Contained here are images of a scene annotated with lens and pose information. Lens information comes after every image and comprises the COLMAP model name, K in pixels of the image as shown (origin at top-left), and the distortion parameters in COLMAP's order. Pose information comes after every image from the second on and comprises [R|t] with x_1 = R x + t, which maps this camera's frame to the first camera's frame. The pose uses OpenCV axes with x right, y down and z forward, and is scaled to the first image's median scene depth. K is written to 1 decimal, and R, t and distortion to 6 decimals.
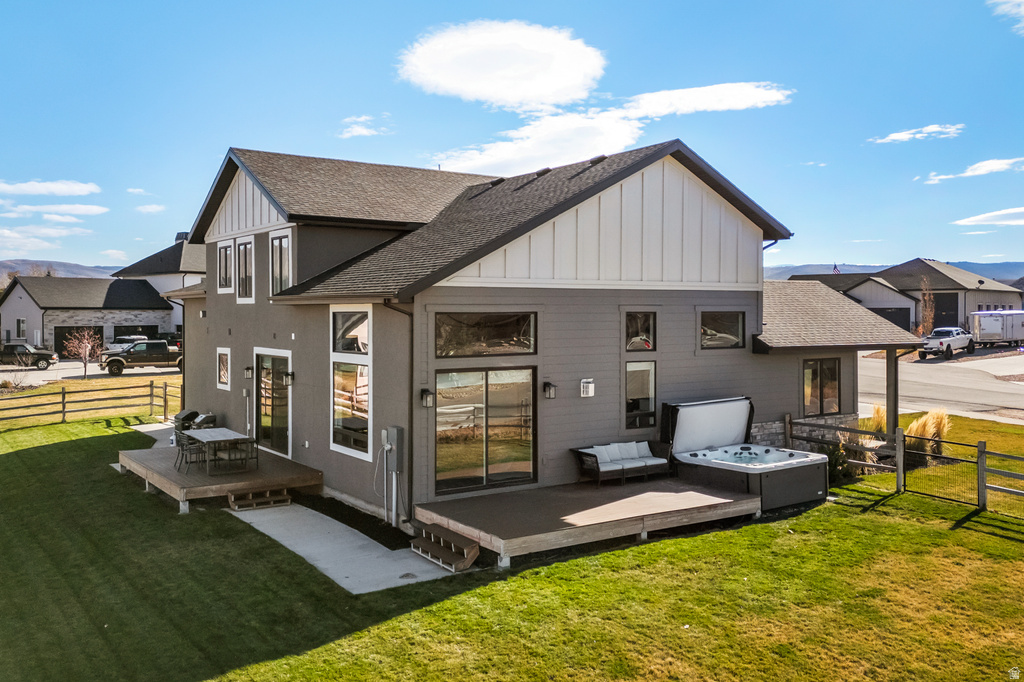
lens RADIAL K [[922.0, 0, 521.8], [0, 922.0, 319.8], [0, 0, 1]] dist [0.033058, 0.000913]
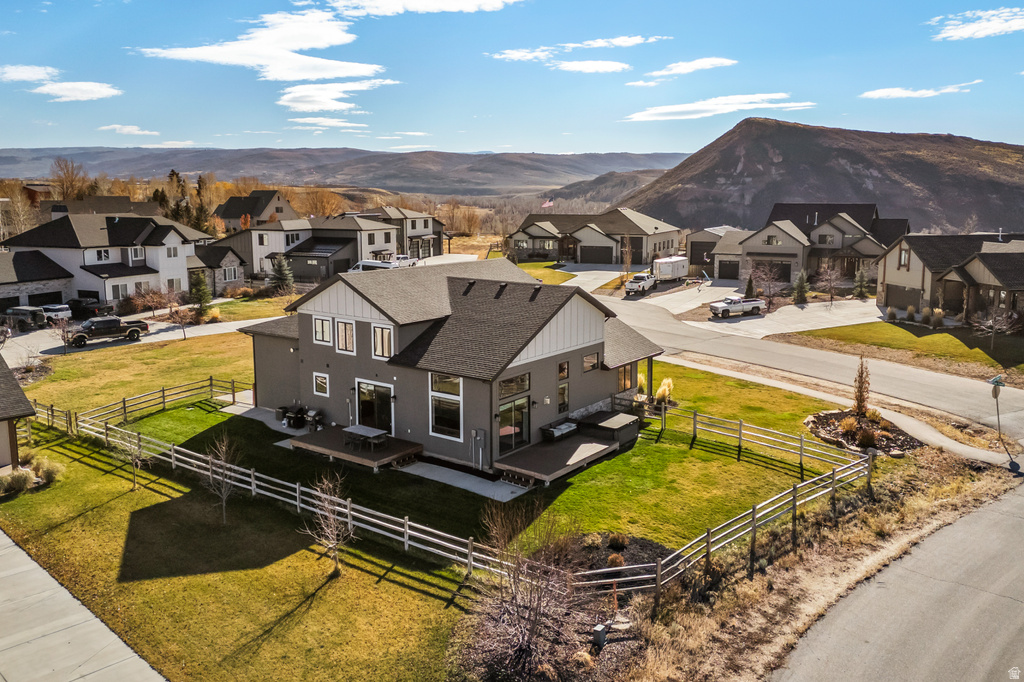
lens RADIAL K [[823.2, 0, 531.6], [0, 823.2, 303.7], [0, 0, 1]] dist [0.089249, -0.091837]
pose [[0.944556, -0.043780, 0.325417, -0.606826], [0.002739, 0.992087, 0.125522, -0.413158], [-0.328338, -0.117672, 0.937202, -0.871621]]
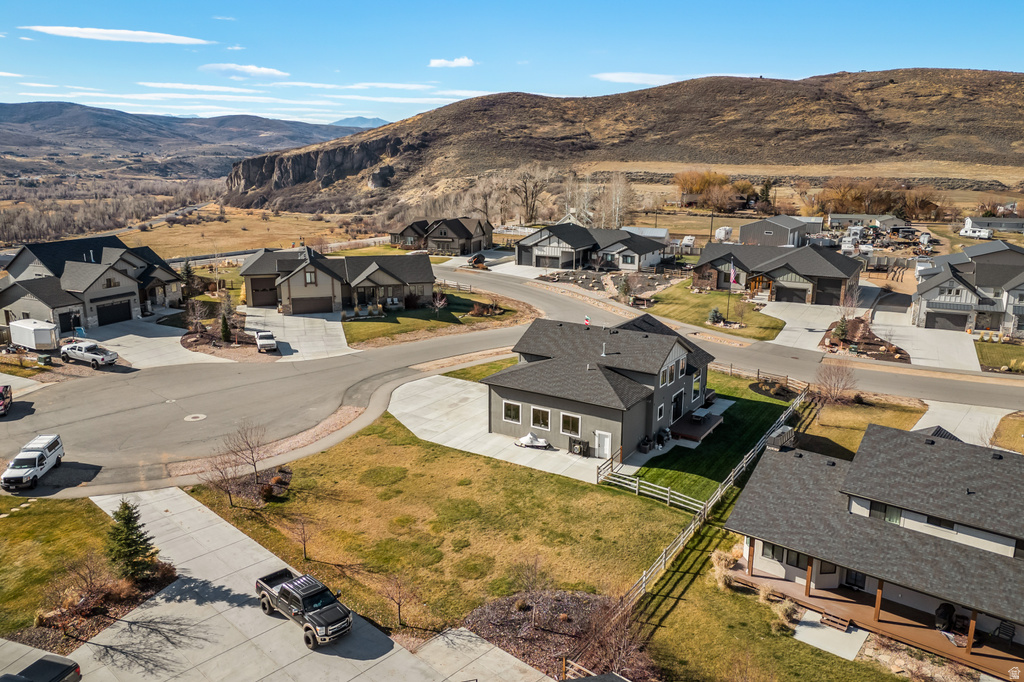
lens RADIAL K [[751.2, 0, 513.4], [0, 751.2, 320.1], [0, 0, 1]] dist [0.088101, -0.102505]
pose [[-0.397057, -0.198606, 0.896048, -2.887240], [0.000173, 0.976290, 0.216468, -0.968034], [-0.917794, 0.086105, -0.387608, 3.055416]]
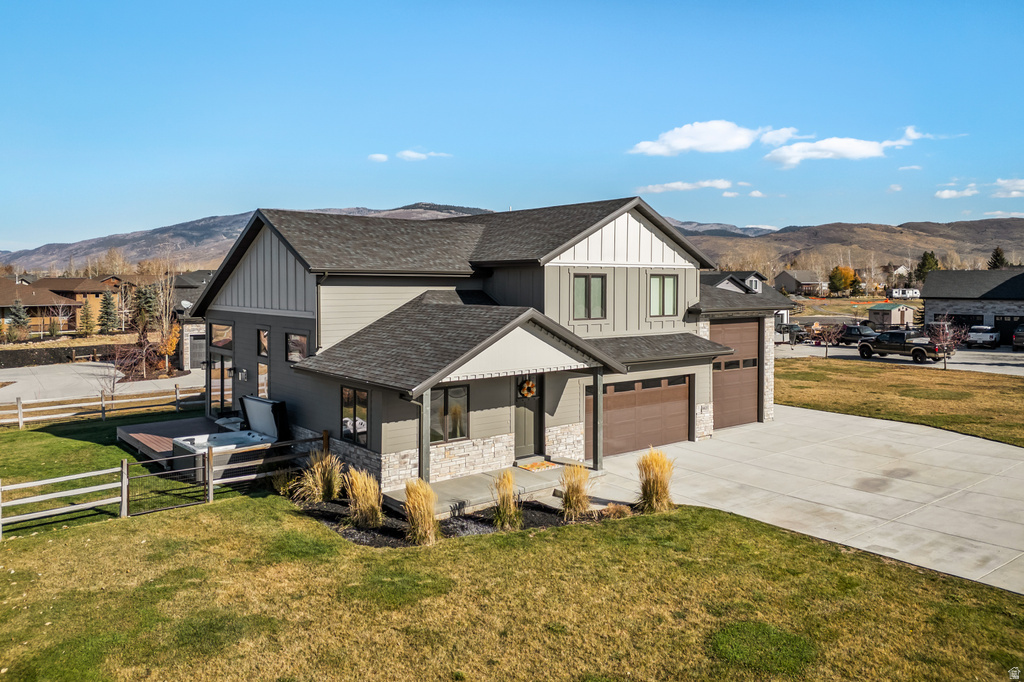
lens RADIAL K [[758.4, 0, 512.4], [0, 758.4, 303.6], [0, 0, 1]] dist [0.055840, -0.042666]
pose [[0.075900, 0.028791, -0.996700, 1.387223], [-0.010841, 0.999548, 0.028048, -0.089492], [0.997056, 0.008677, 0.076178, 1.327452]]
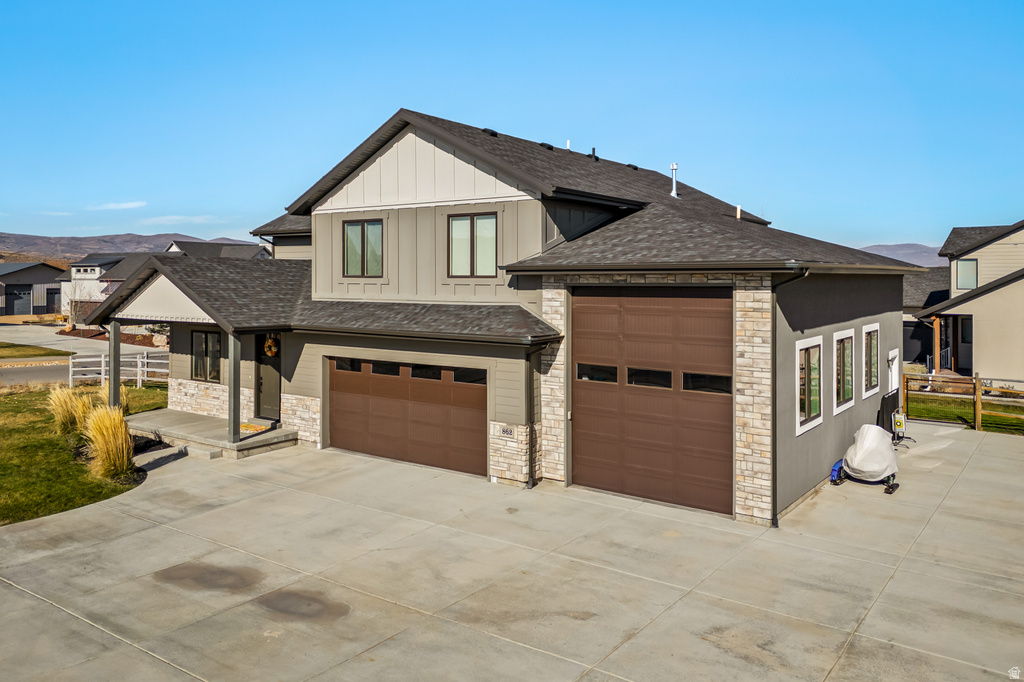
lens RADIAL K [[771.4, 0, 516.0], [0, 771.4, 283.1], [0, 0, 1]] dist [0.061712, -0.058935]
pose [[-0.944696, 0.000747, -0.327946, 0.339317], [-0.004046, 0.999895, 0.013932, -0.039256], [0.327922, 0.014489, -0.944594, 2.530216]]
